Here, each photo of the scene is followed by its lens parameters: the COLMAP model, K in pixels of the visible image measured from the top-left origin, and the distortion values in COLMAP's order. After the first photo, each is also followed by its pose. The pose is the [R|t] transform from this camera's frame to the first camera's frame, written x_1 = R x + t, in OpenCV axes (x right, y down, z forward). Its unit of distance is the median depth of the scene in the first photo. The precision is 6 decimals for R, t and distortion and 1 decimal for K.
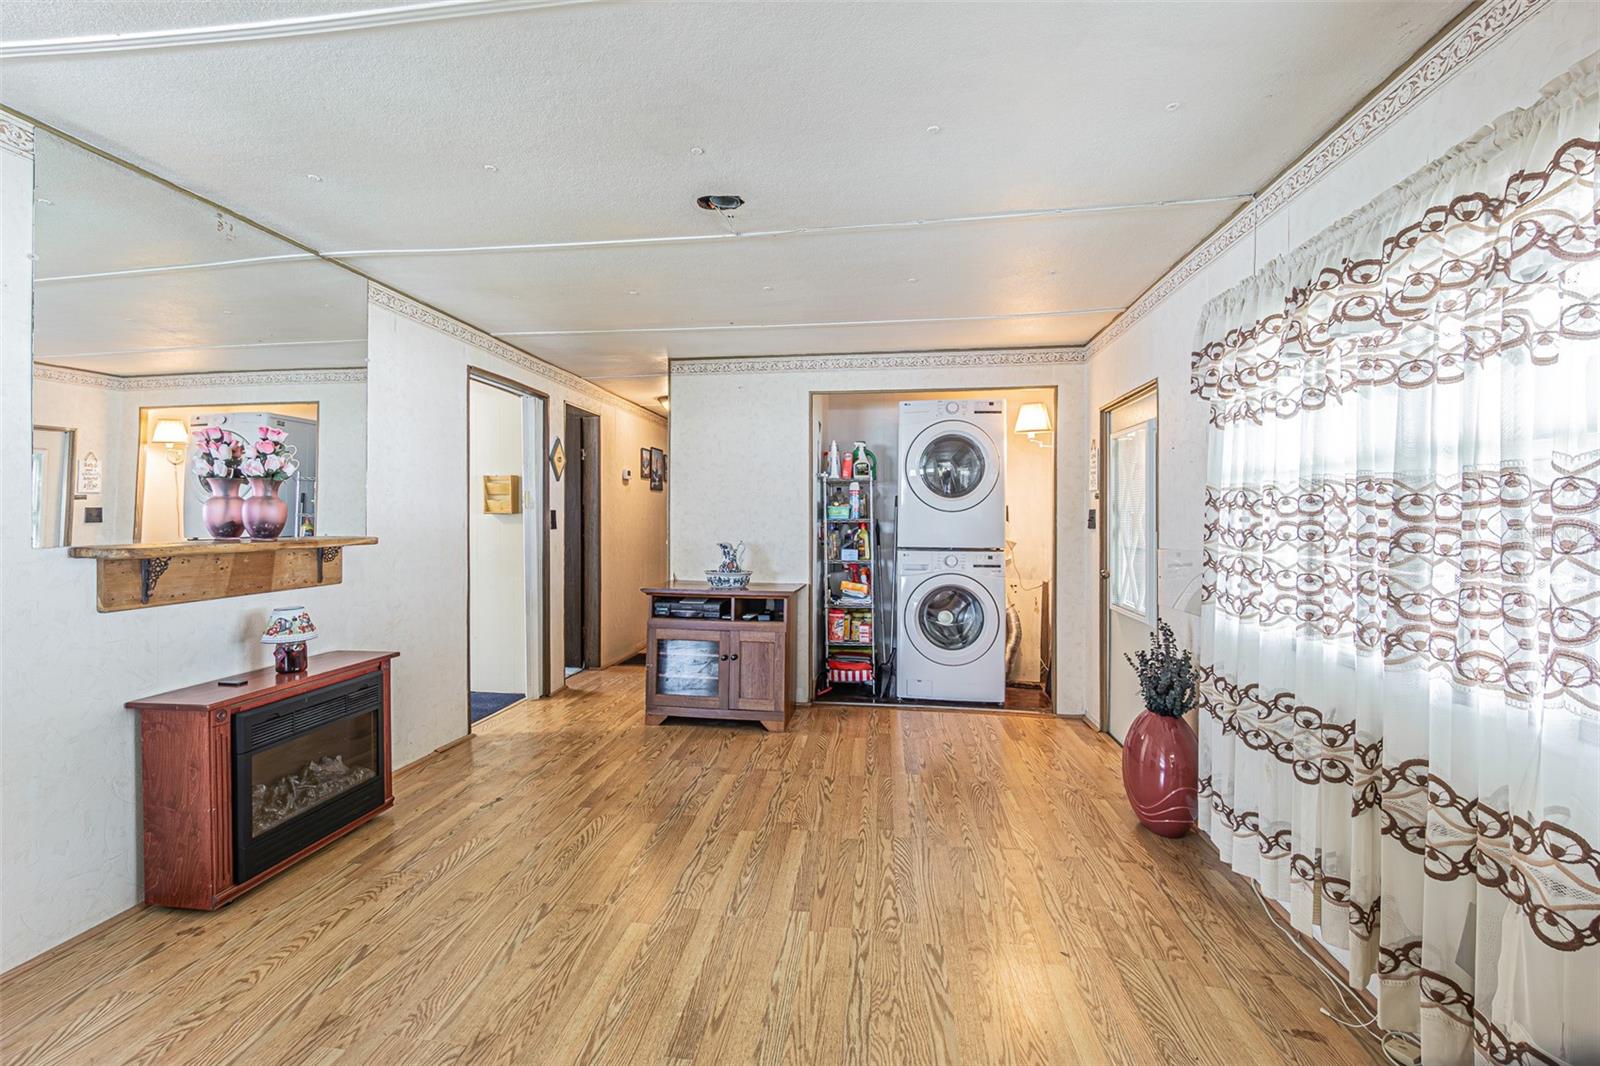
lens RADIAL K [[691.2, 0, 793.4], [0, 691.2, 526.0], [0, 0, 1]] dist [-0.007413, 0.001513]
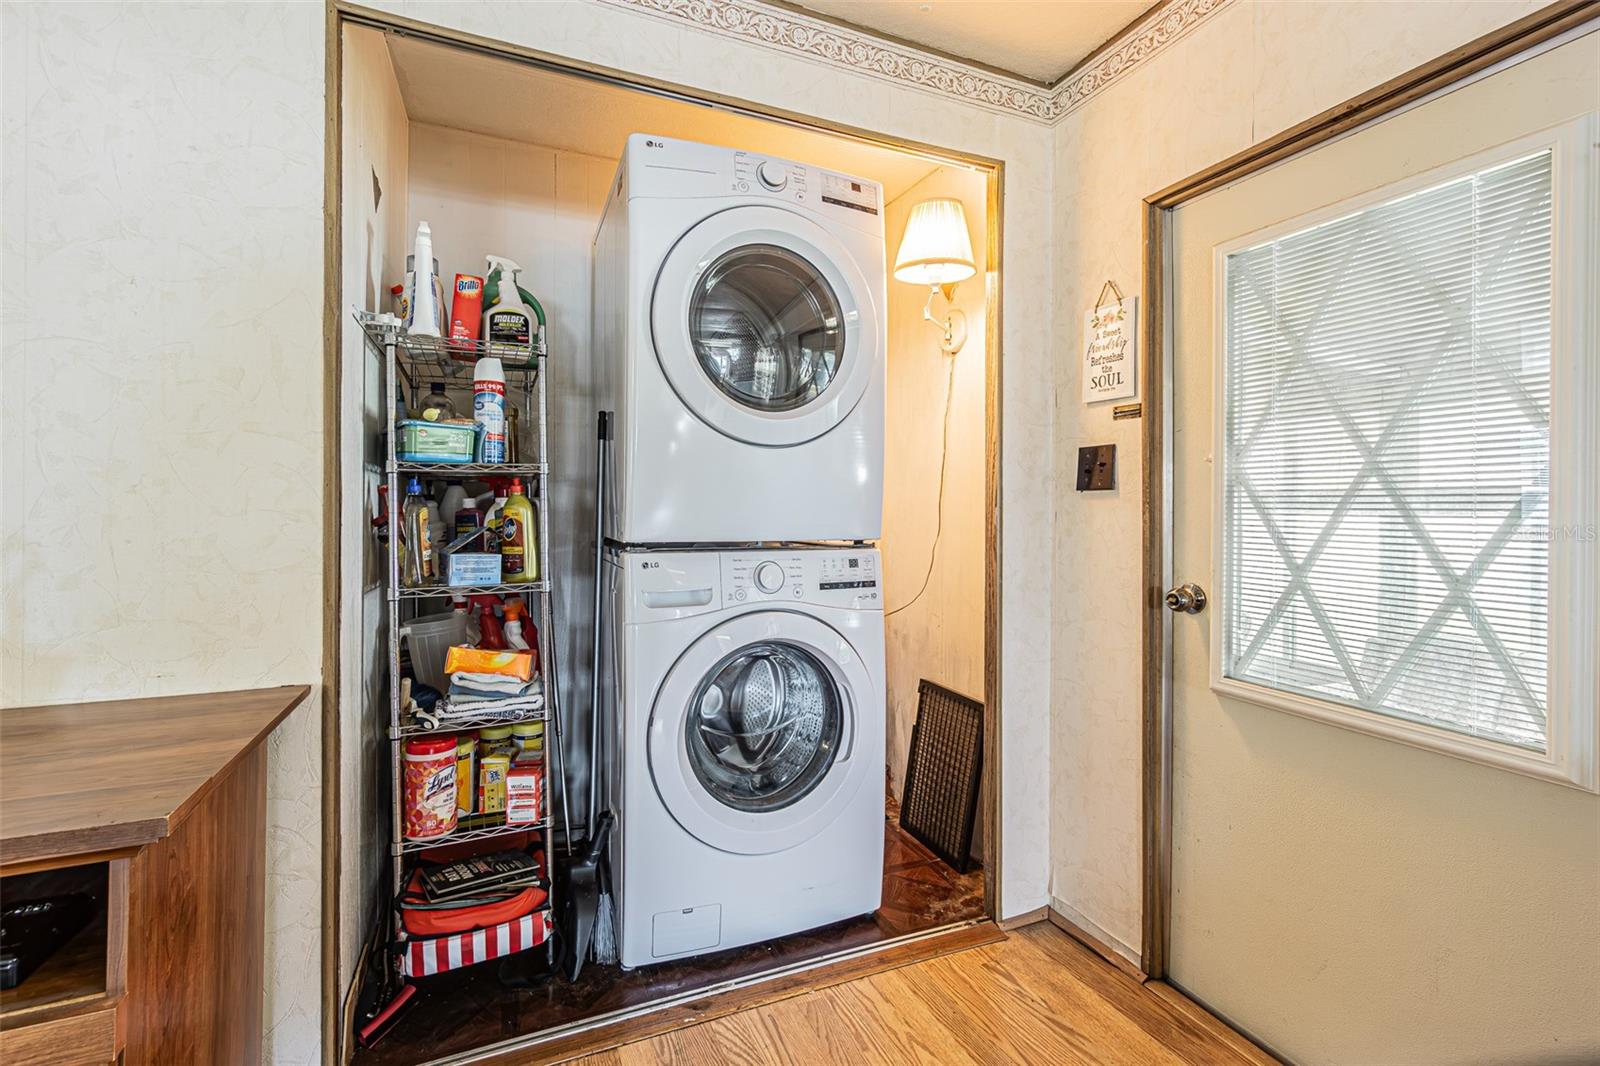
lens RADIAL K [[691.2, 0, 779.5], [0, 691.2, 506.3], [0, 0, 1]] dist [-0.007413, 0.001513]
pose [[0.853954, 0.003655, 0.520335, 0.033710], [0.006052, 0.999838, -0.016956, 0.017745], [-0.520313, 0.017629, 0.853794, 0.642950]]
